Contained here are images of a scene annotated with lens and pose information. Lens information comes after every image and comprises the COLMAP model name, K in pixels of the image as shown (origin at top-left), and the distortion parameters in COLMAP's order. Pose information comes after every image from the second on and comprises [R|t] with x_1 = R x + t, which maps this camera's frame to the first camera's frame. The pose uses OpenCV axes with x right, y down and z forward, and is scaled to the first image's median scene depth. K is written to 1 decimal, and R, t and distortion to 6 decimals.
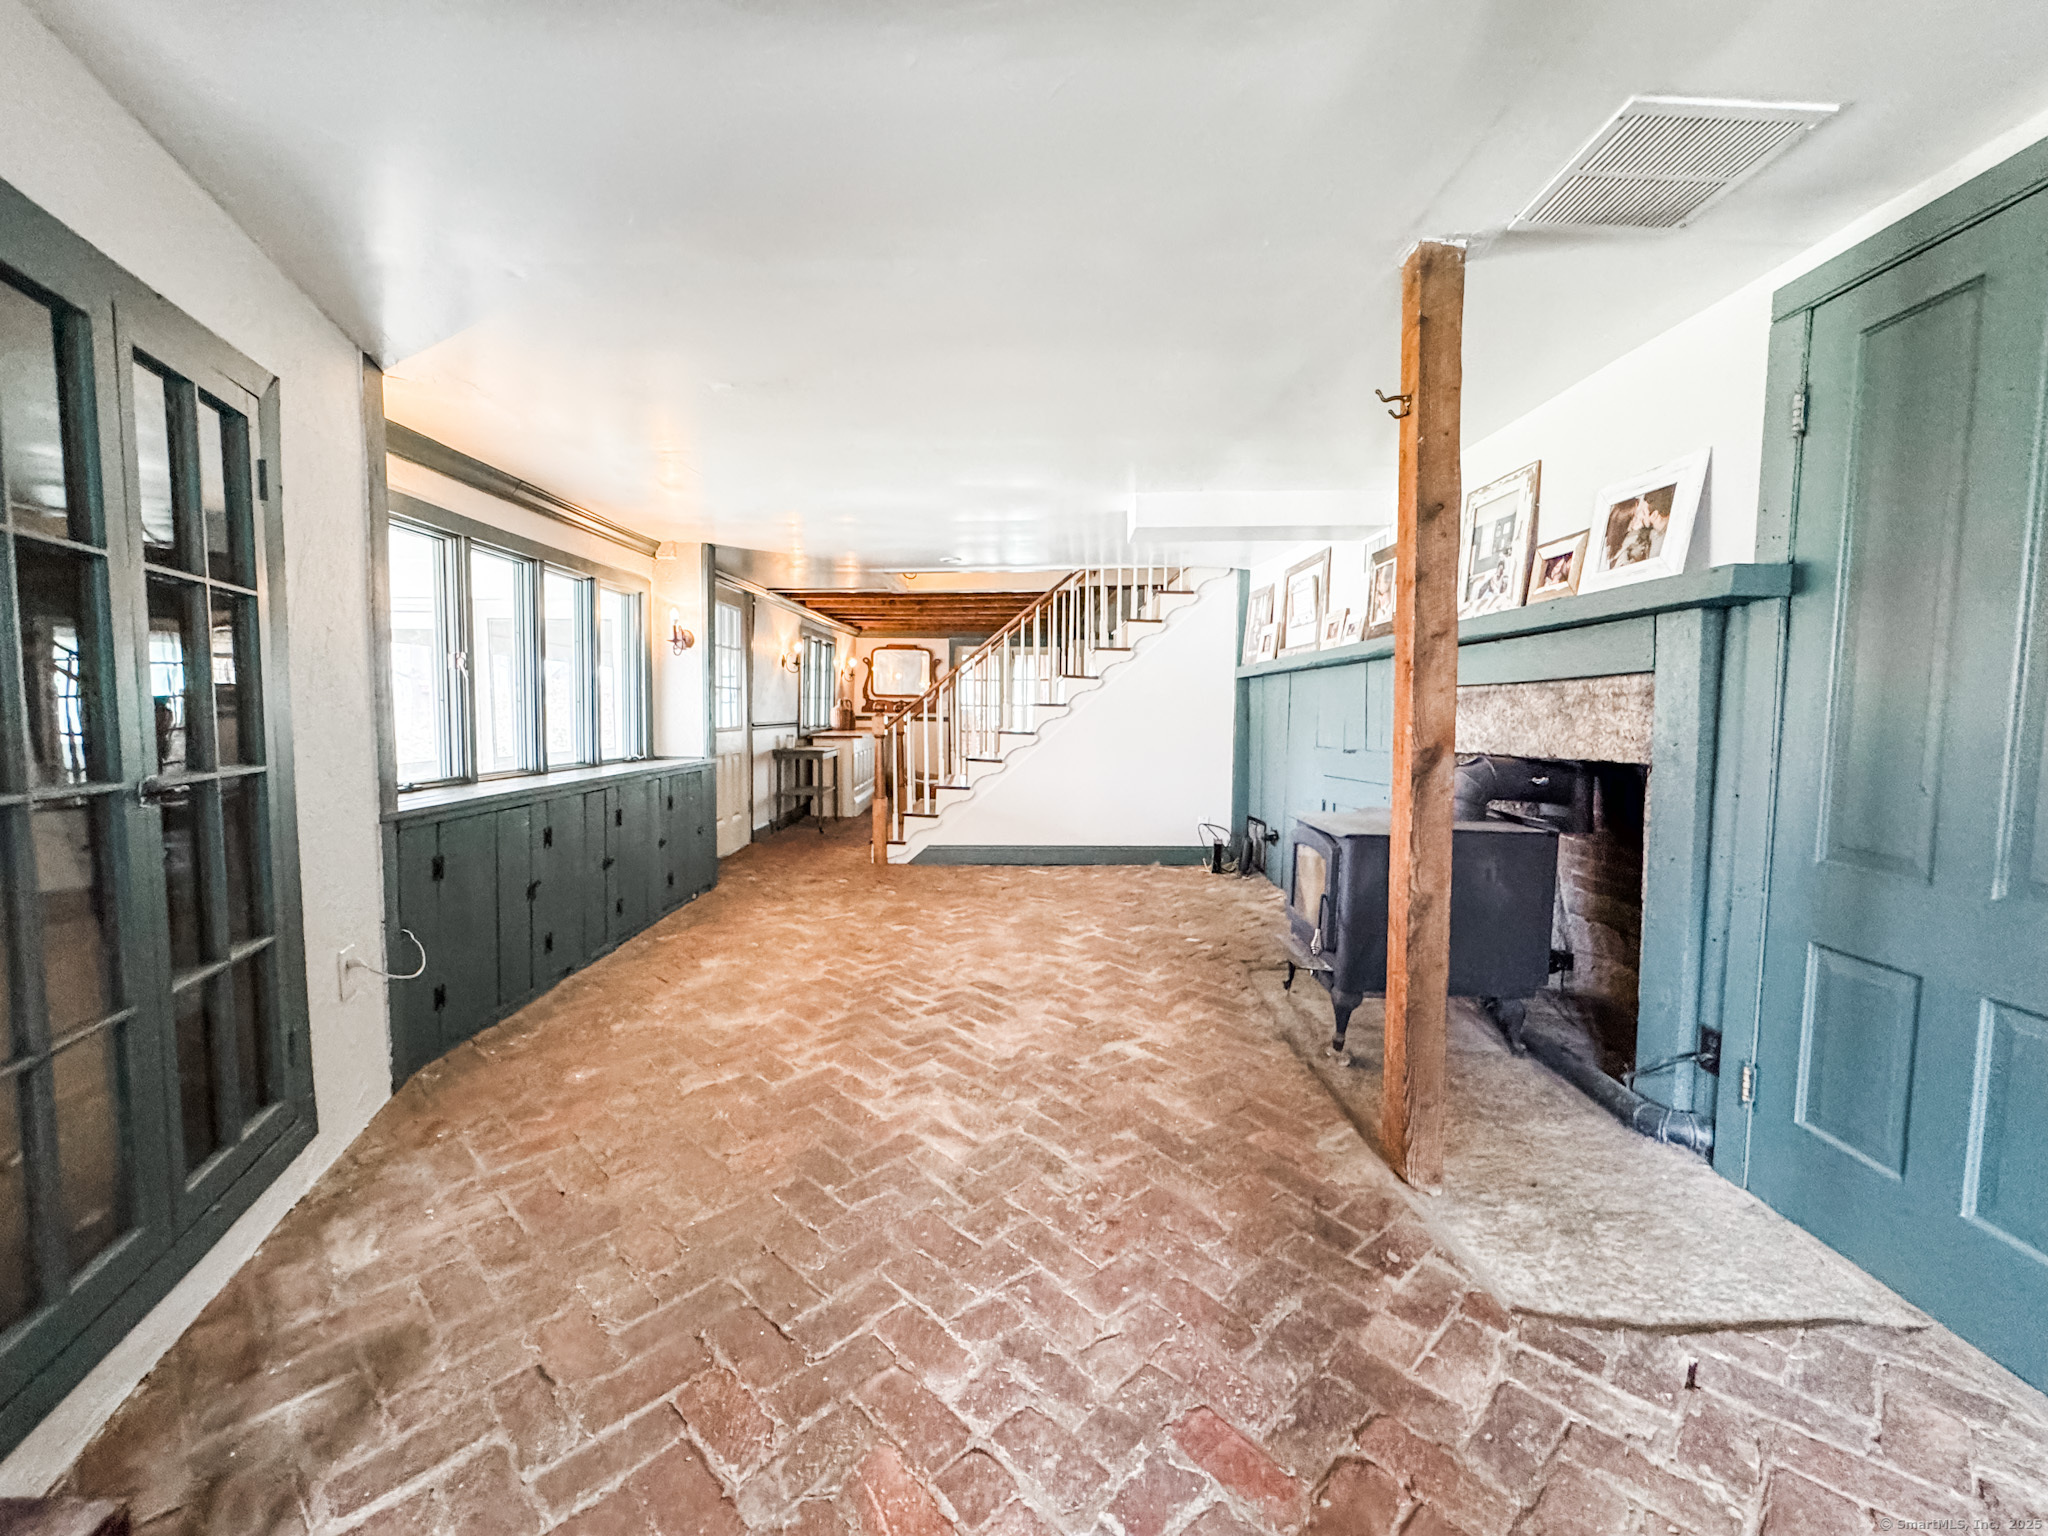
lens RADIAL K [[820.8, 0, 1019.1], [0, 820.8, 766.9], [0, 0, 1]] dist [-0.001661, 0.000043]
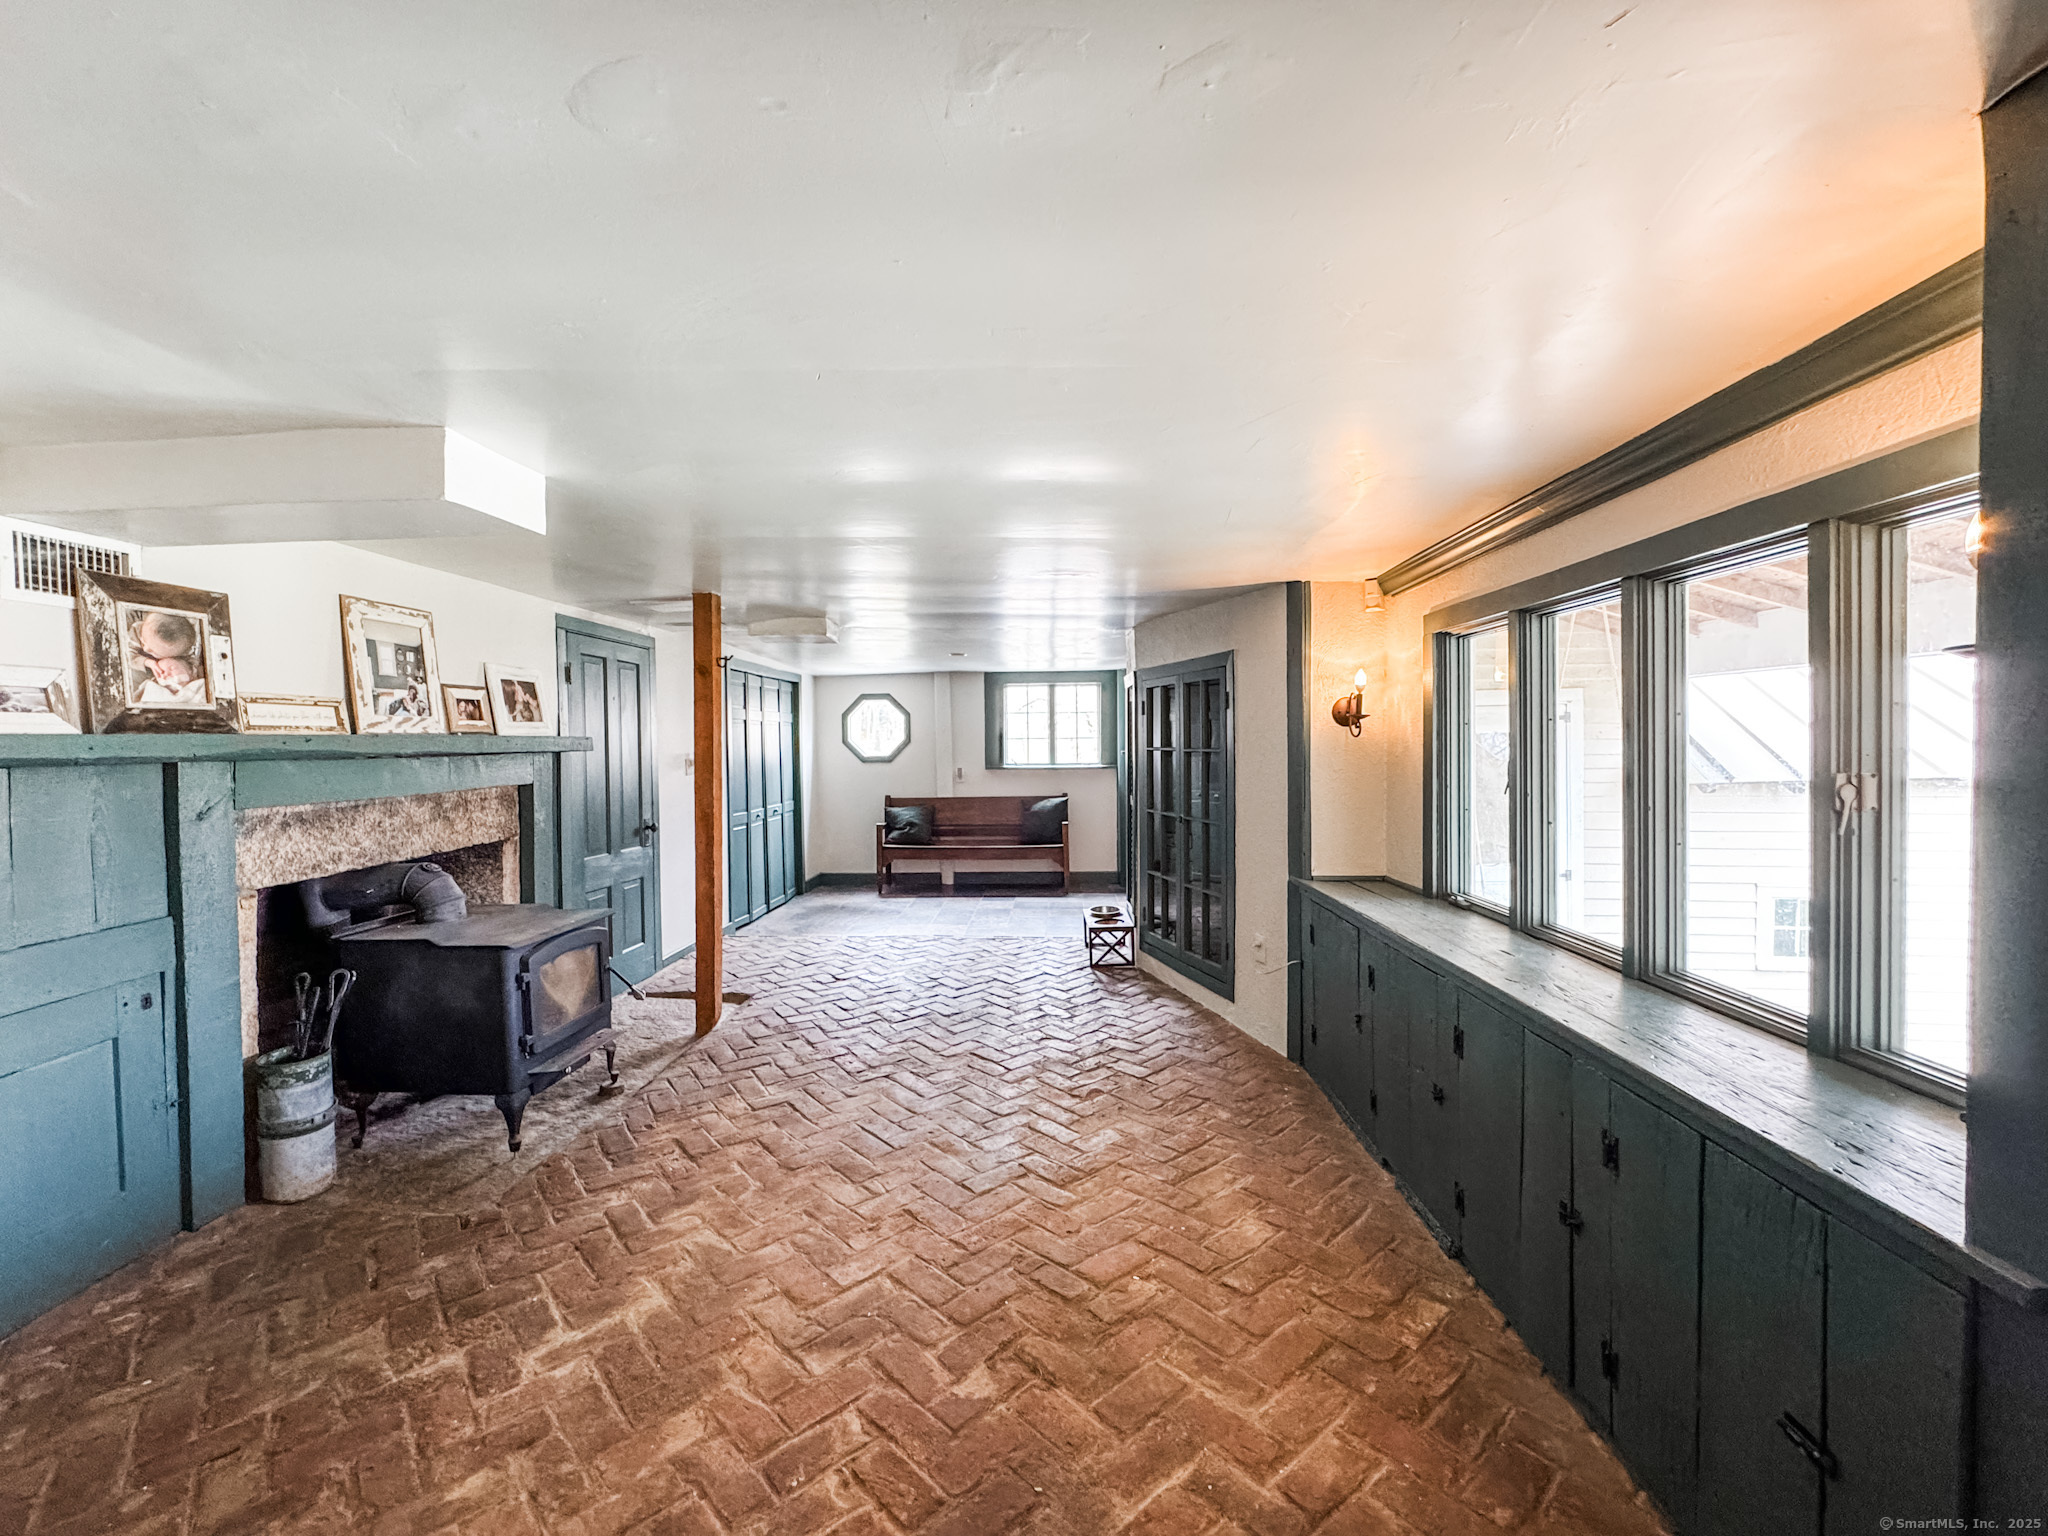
lens RADIAL K [[820.8, 0, 1019.1], [0, 820.8, 766.9], [0, 0, 1]] dist [-0.001661, 0.000043]
pose [[-0.998710, 0.002742, 0.050700, -0.282520], [0.007700, 0.995171, 0.097851, -0.241215], [-0.050187, 0.098115, -0.993909, 2.047464]]
